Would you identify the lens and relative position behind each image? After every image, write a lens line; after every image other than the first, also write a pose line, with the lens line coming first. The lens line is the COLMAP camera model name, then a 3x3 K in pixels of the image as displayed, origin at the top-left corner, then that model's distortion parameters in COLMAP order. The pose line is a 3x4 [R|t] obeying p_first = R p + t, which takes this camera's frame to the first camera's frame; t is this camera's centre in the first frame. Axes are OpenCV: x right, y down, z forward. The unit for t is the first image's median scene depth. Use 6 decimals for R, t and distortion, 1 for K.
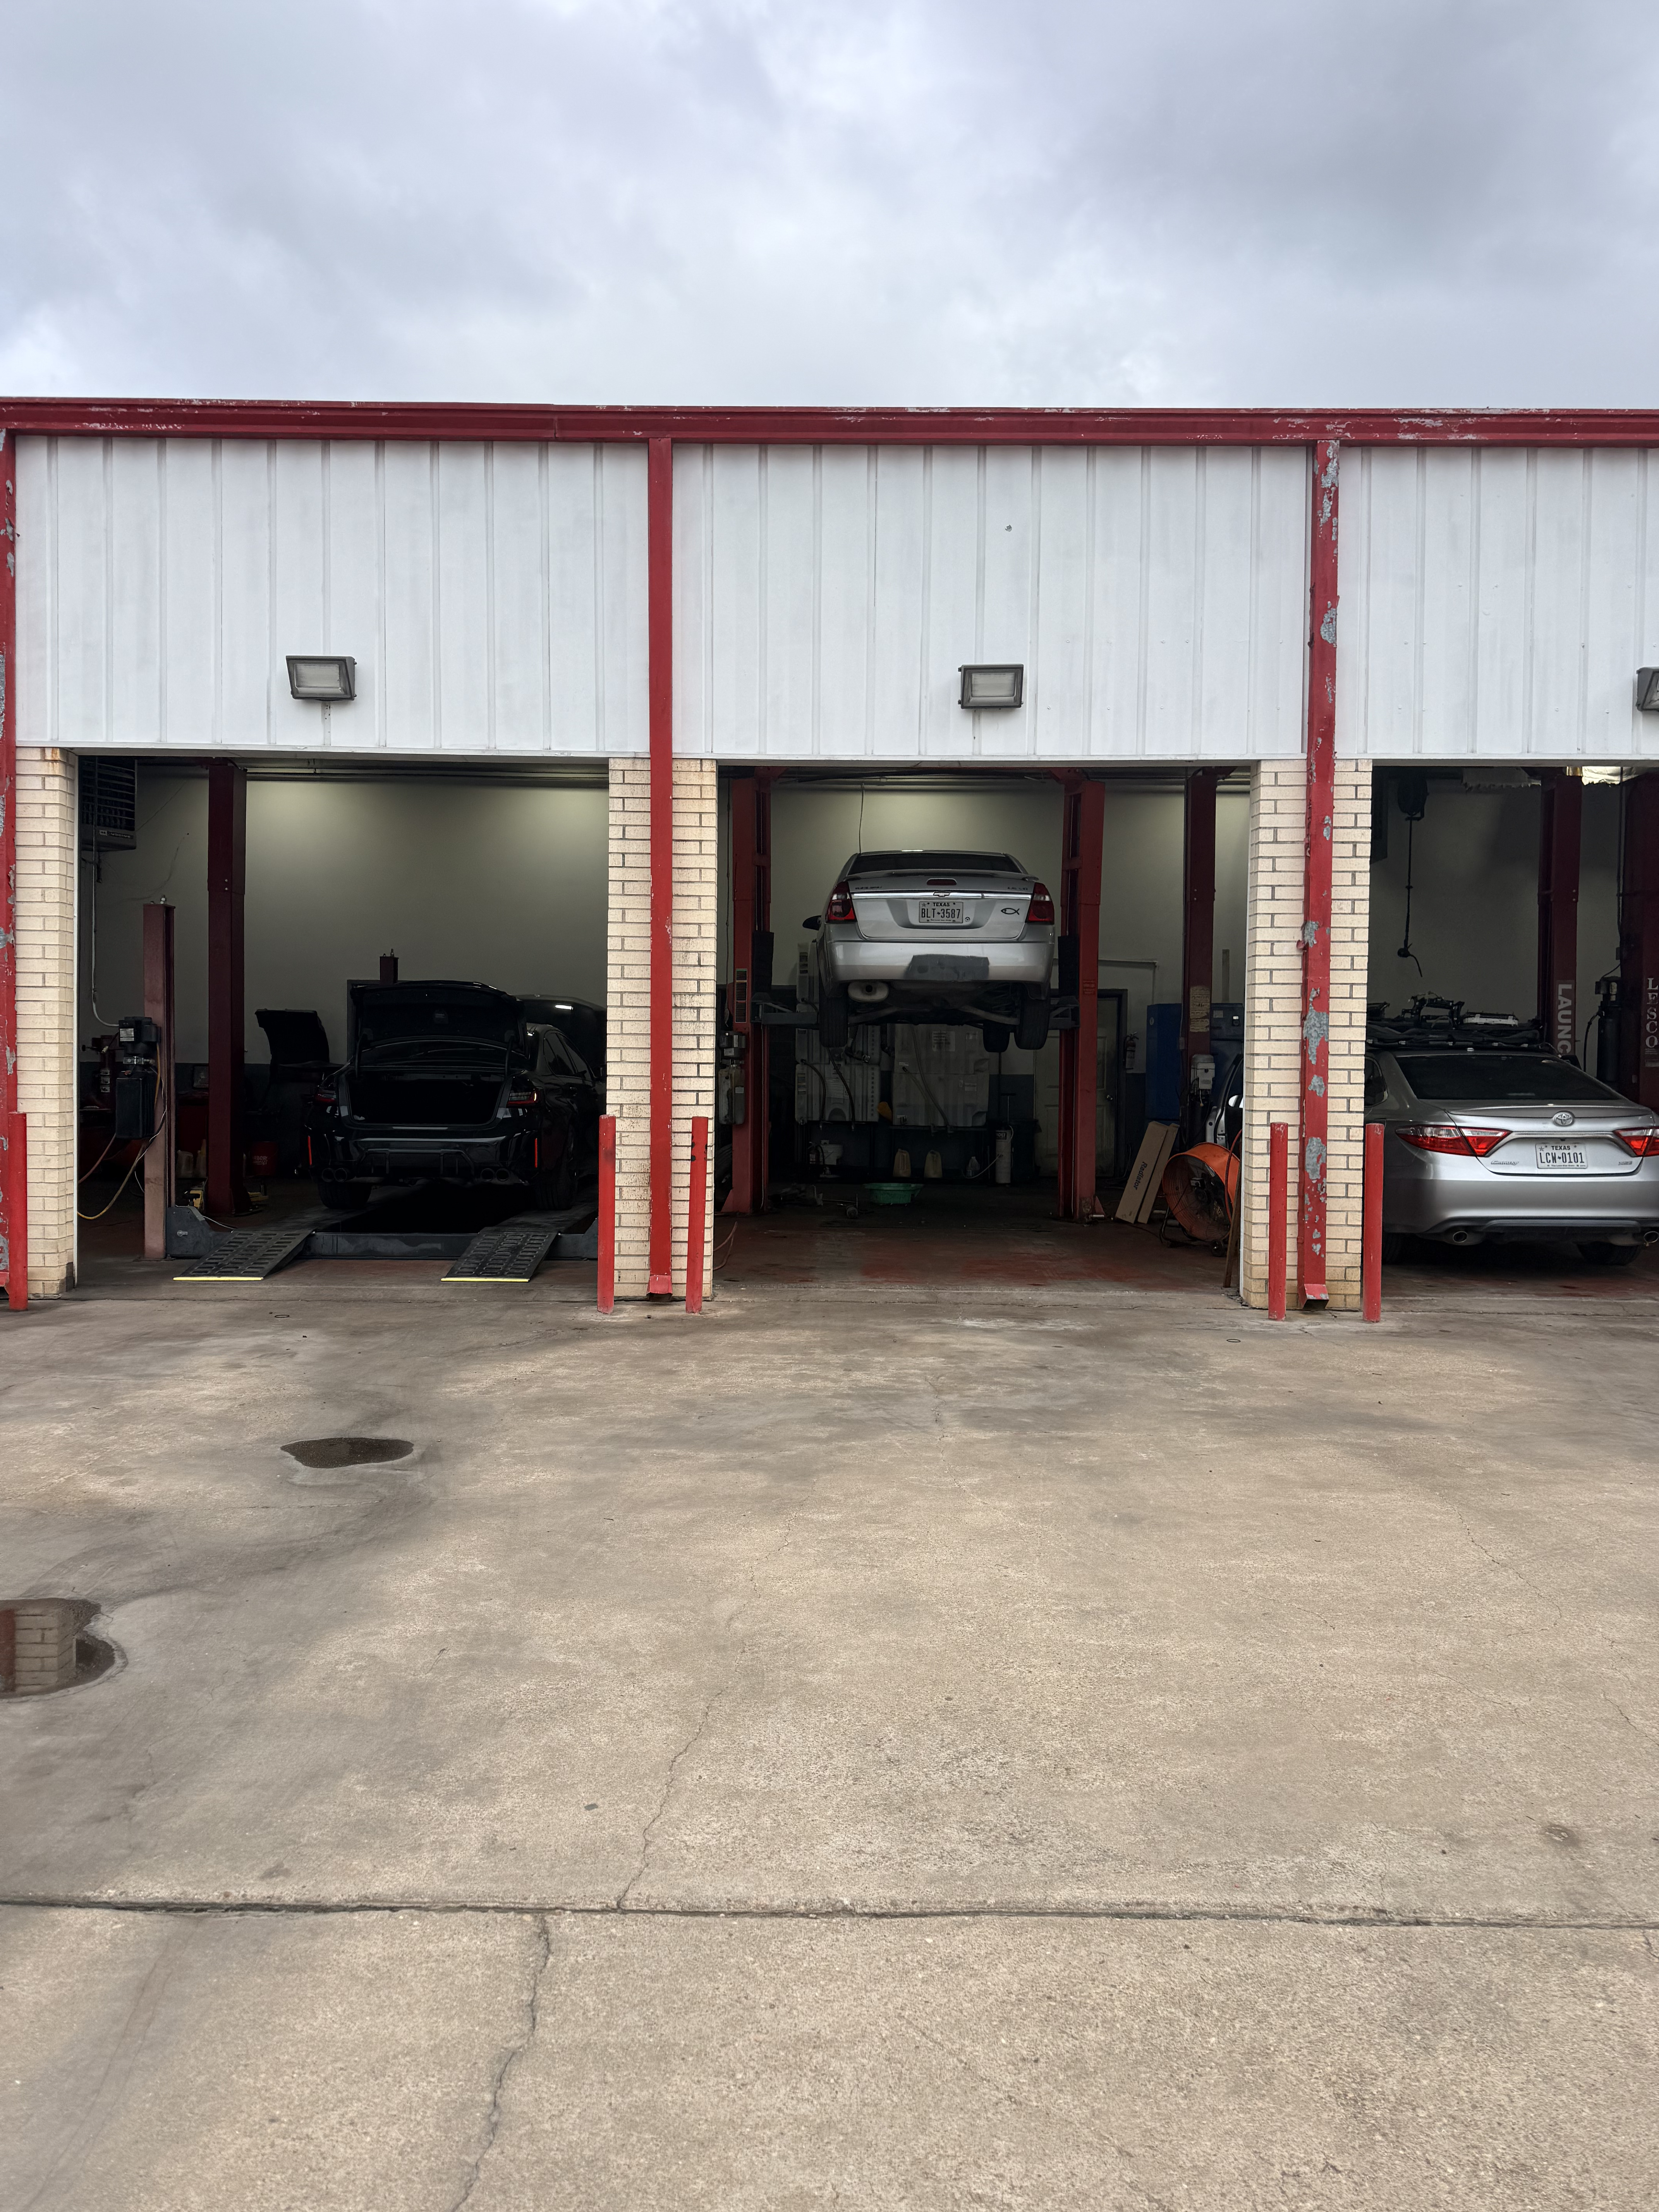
lens RADIAL K [[1740.8, 0, 830.4], [0, 1740.8, 1124.8], [0, 0, 1]] dist [0.060435, -0.019374]
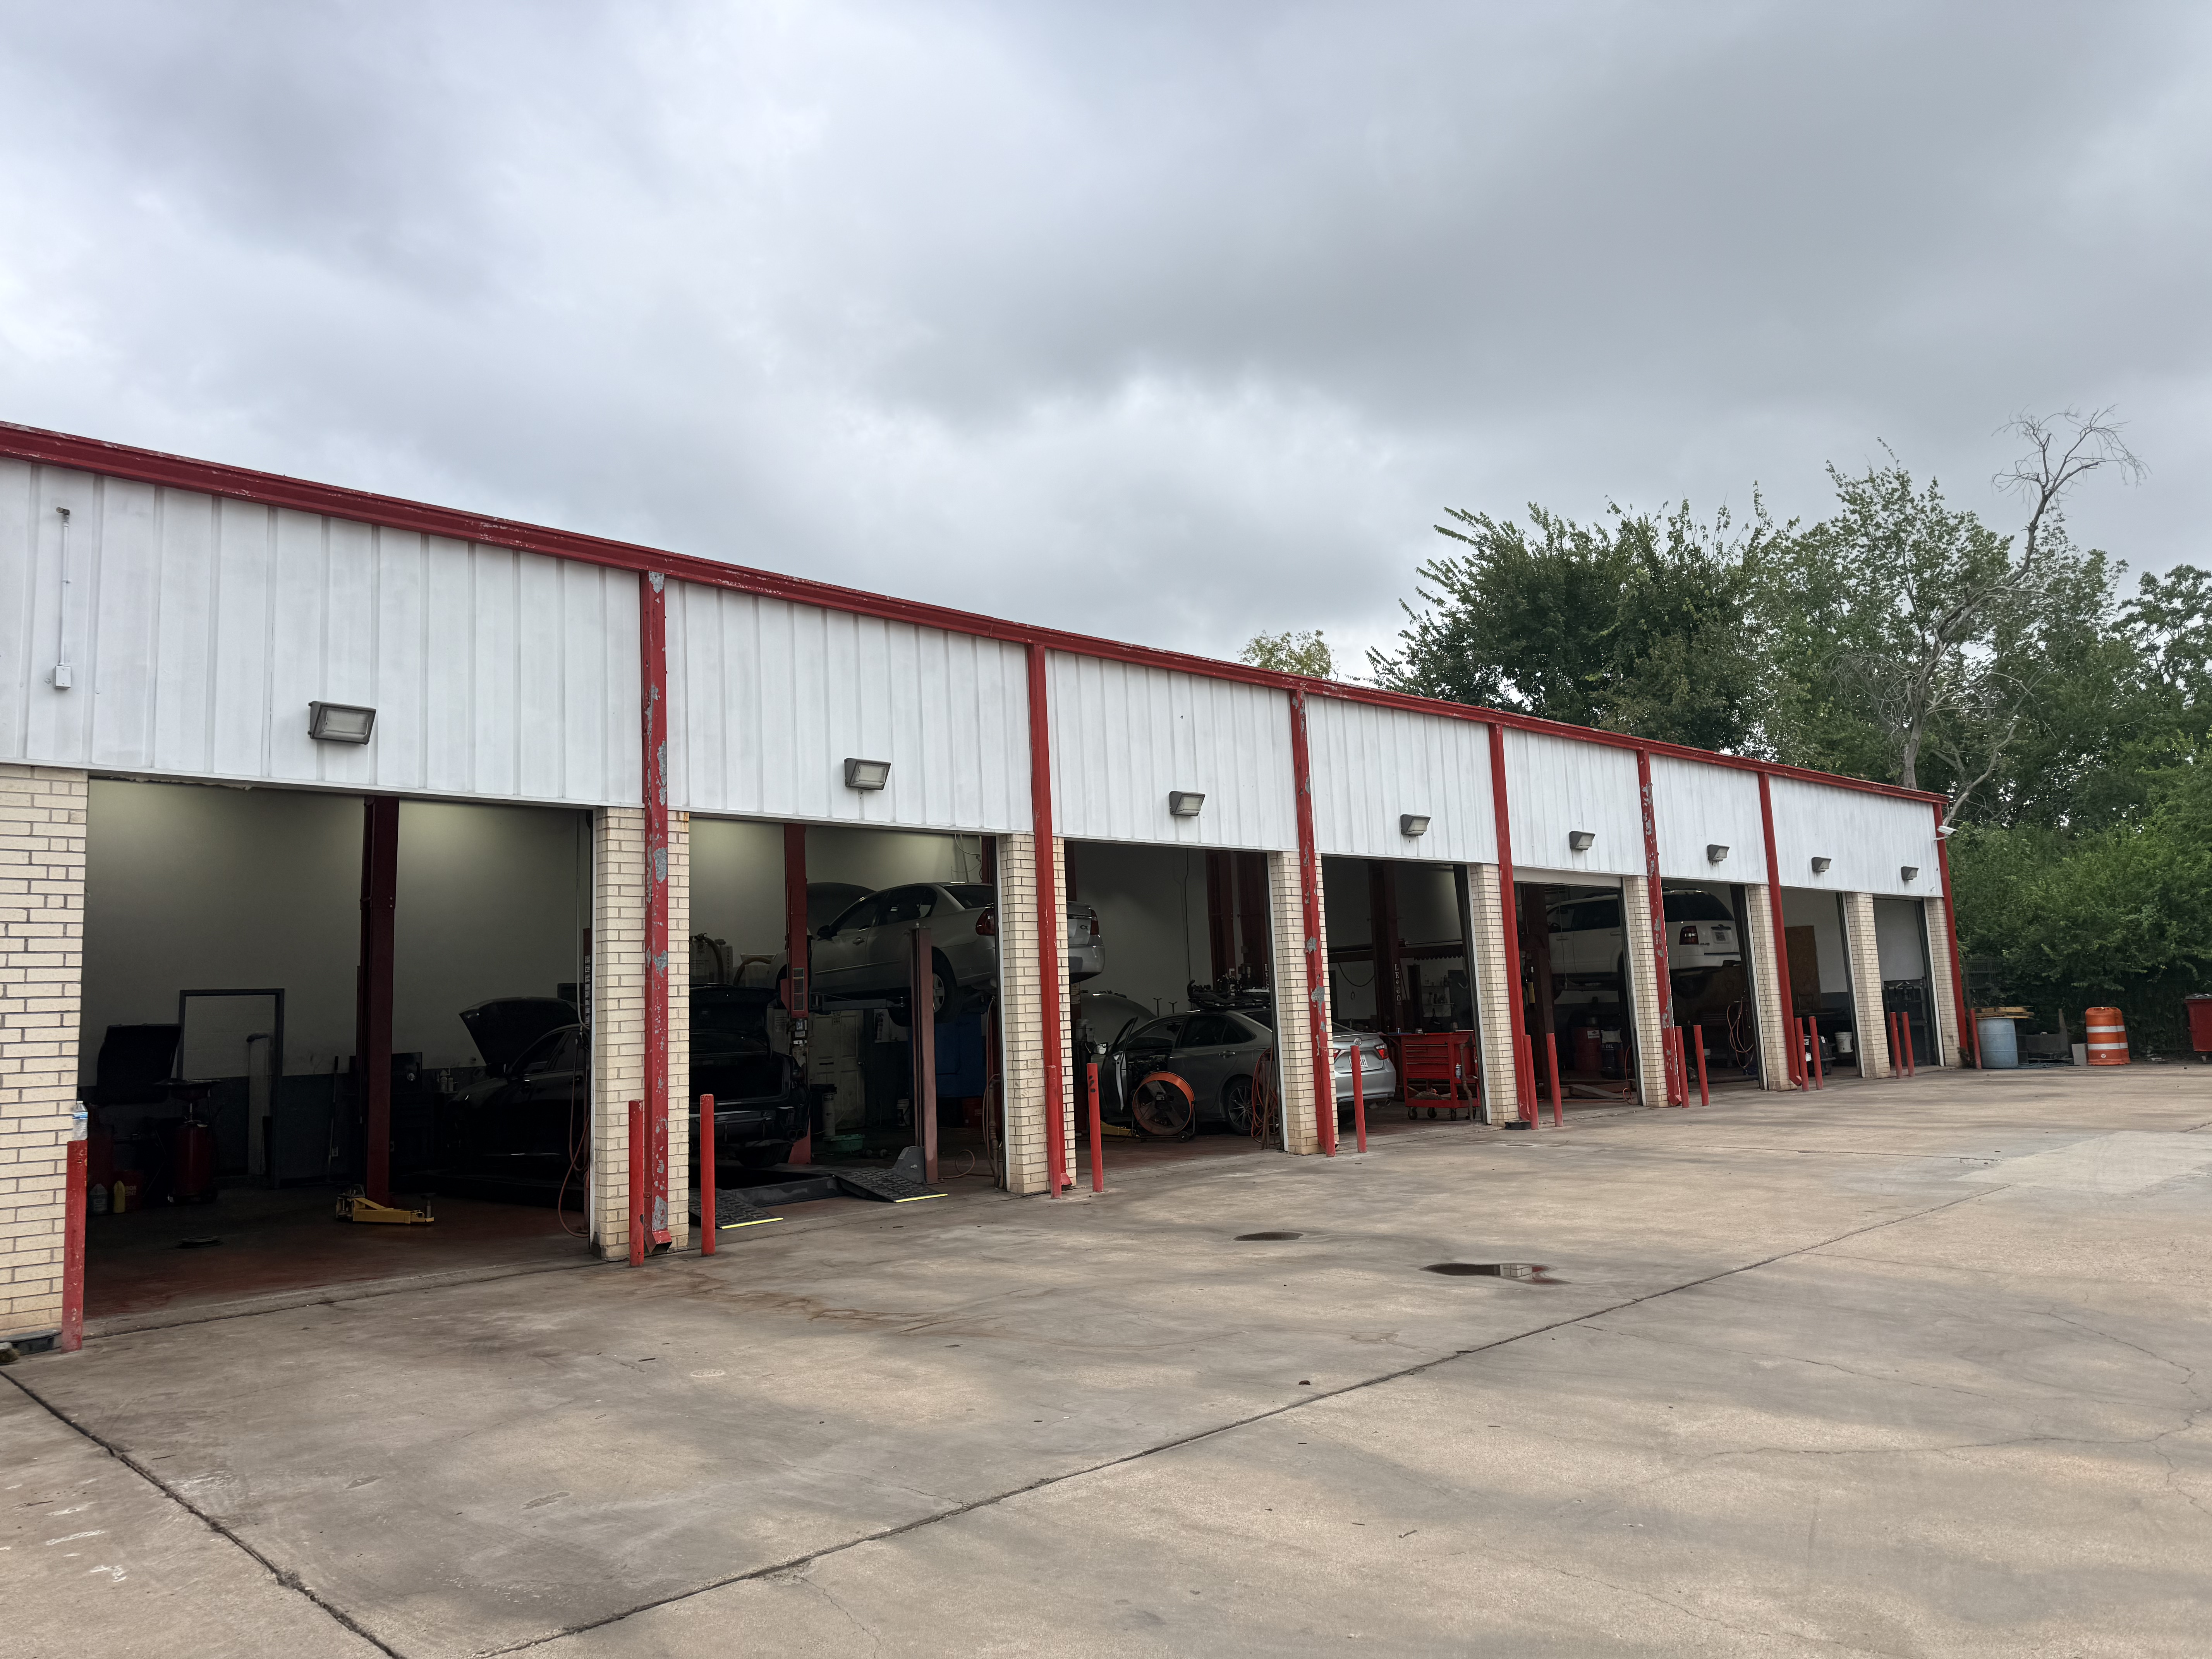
lens RADIAL K [[1573.5, 0, 1108.7], [0, 1573.5, 815.5], [0, 0, 1]] dist [0.007875, 0.003169]
pose [[0.687110, 0.050183, 0.724818, -0.990578], [0.088323, 0.984444, -0.151887, -0.007567], [-0.721165, 0.168382, 0.671988, 0.002334]]
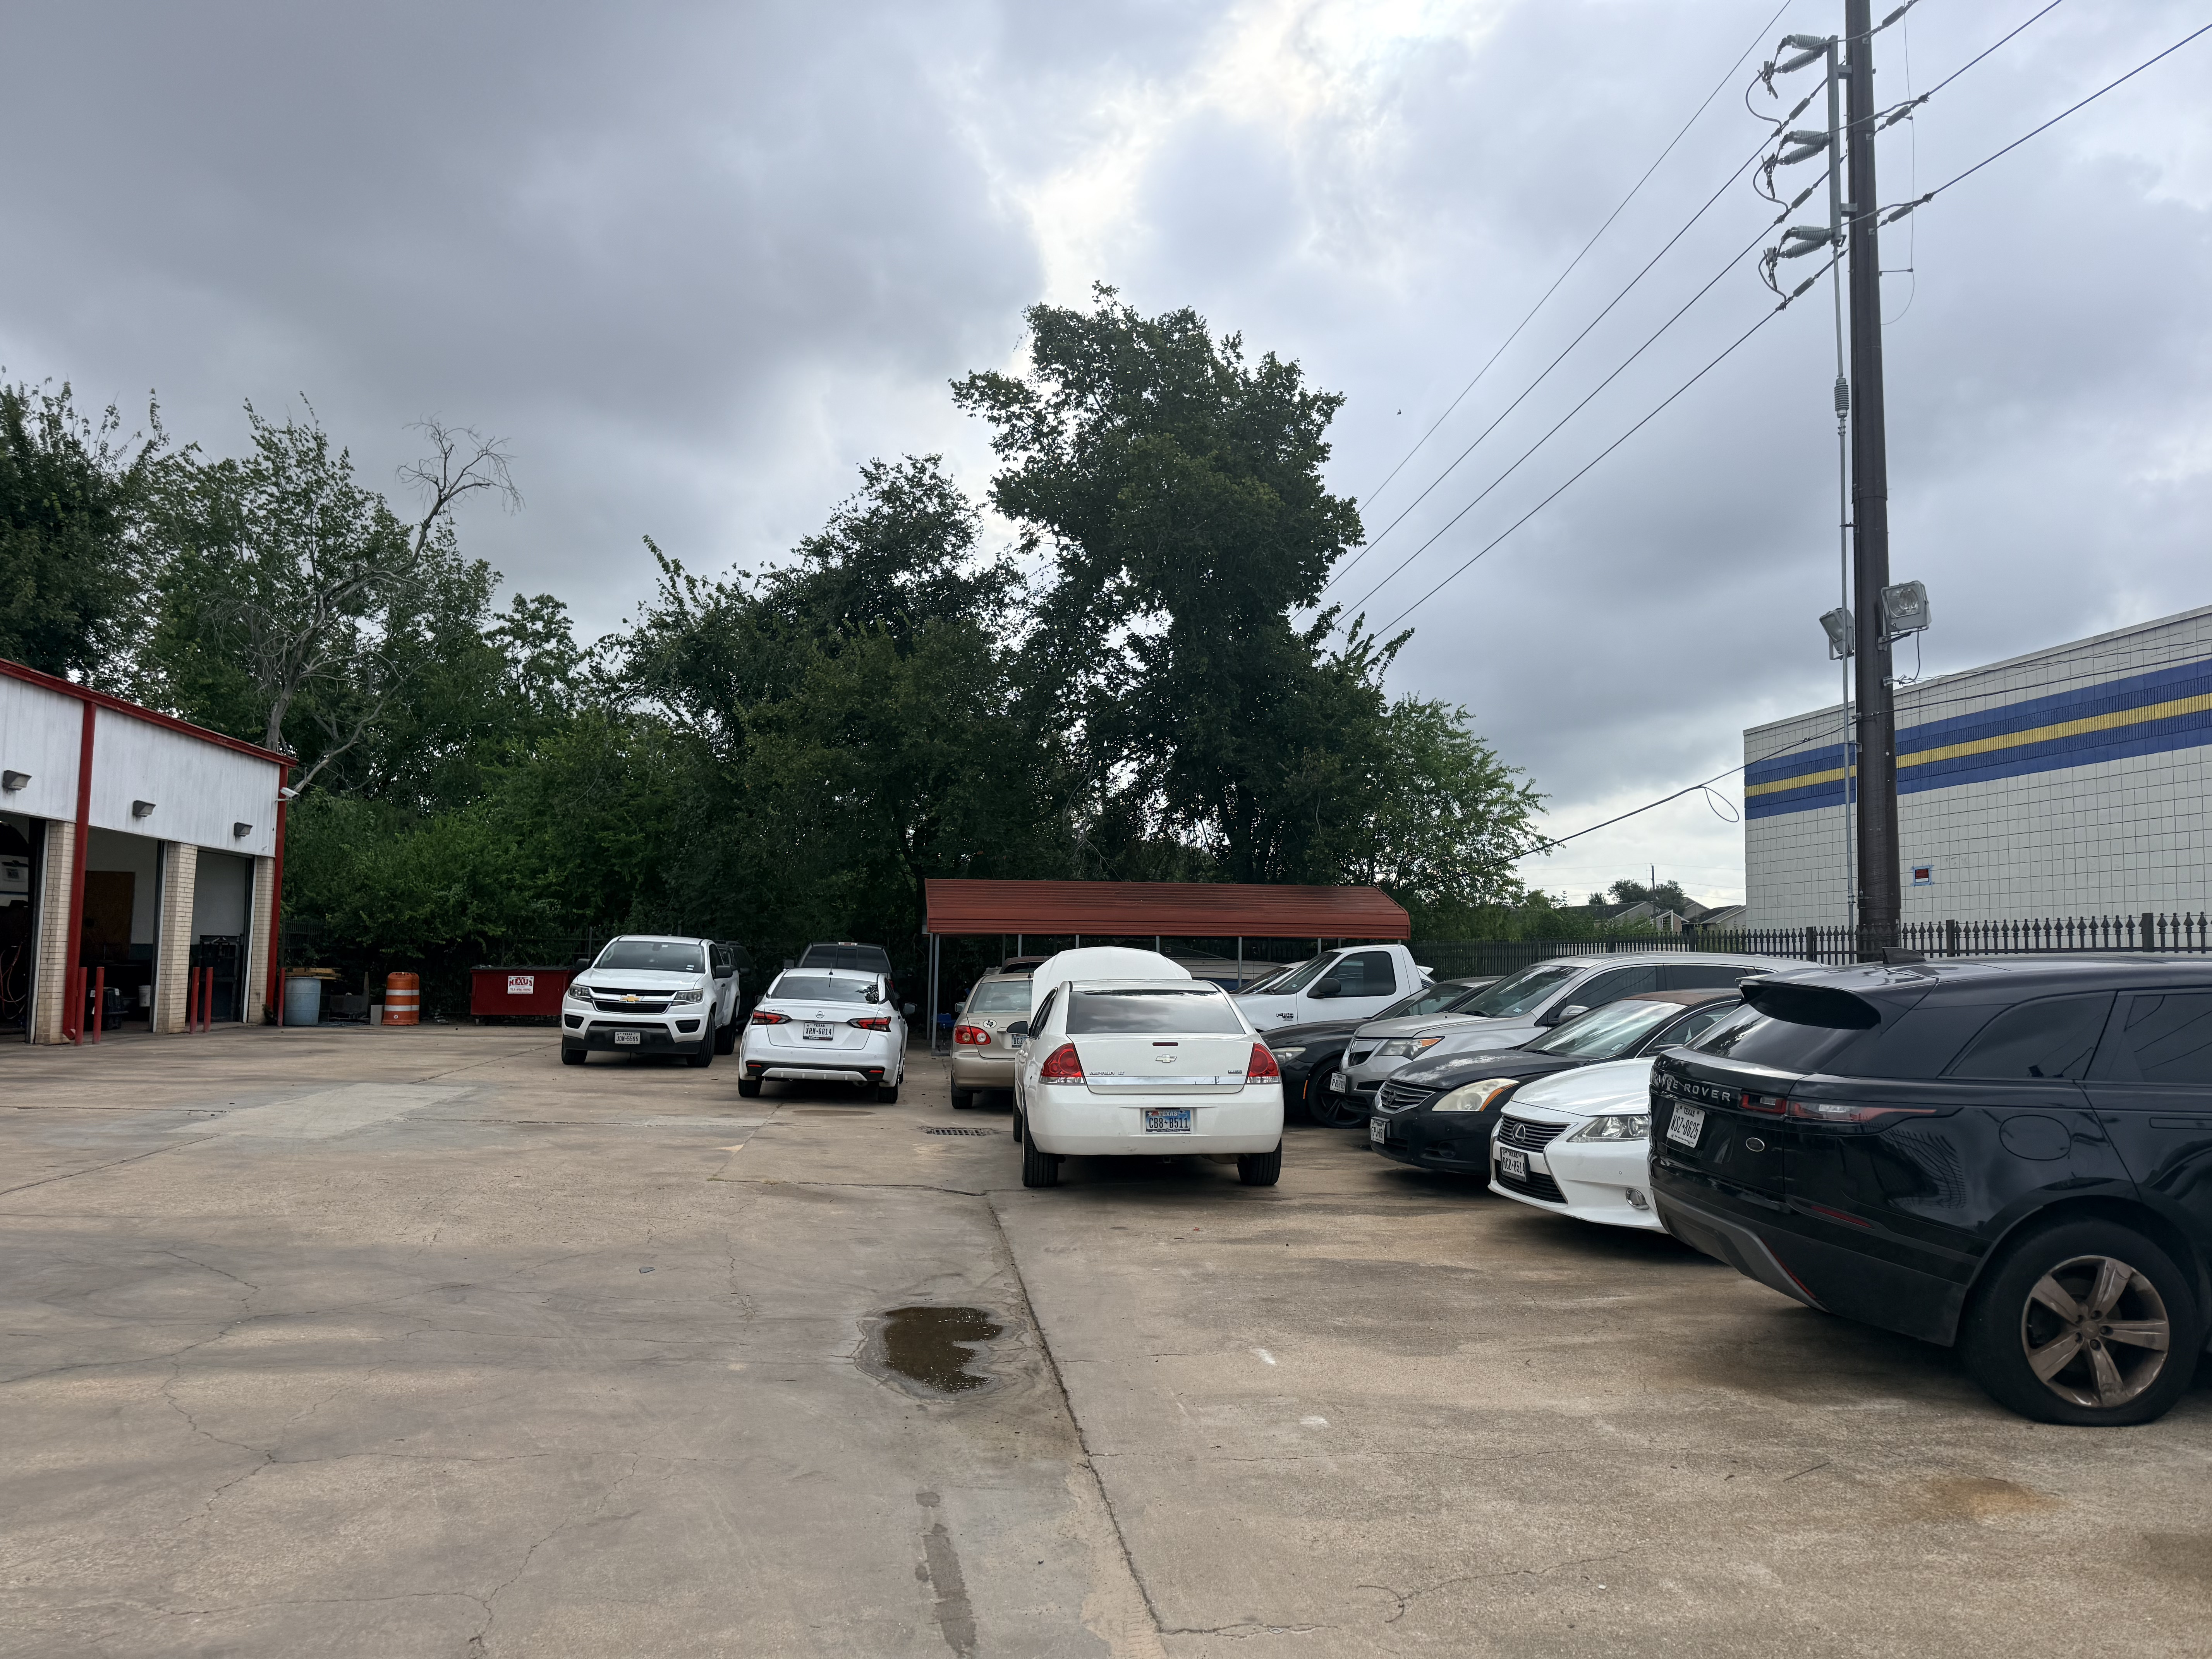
lens RADIAL K [[1573.5, 0, 1106.5], [0, 1573.5, 842.9], [0, 0, 1]] dist [0.007875, 0.003169]
pose [[-0.193361, 0.055661, 0.979548, -0.998131], [0.023281, 0.998369, -0.052135, -0.005294], [-0.980851, 0.012724, -0.194342, -0.033969]]
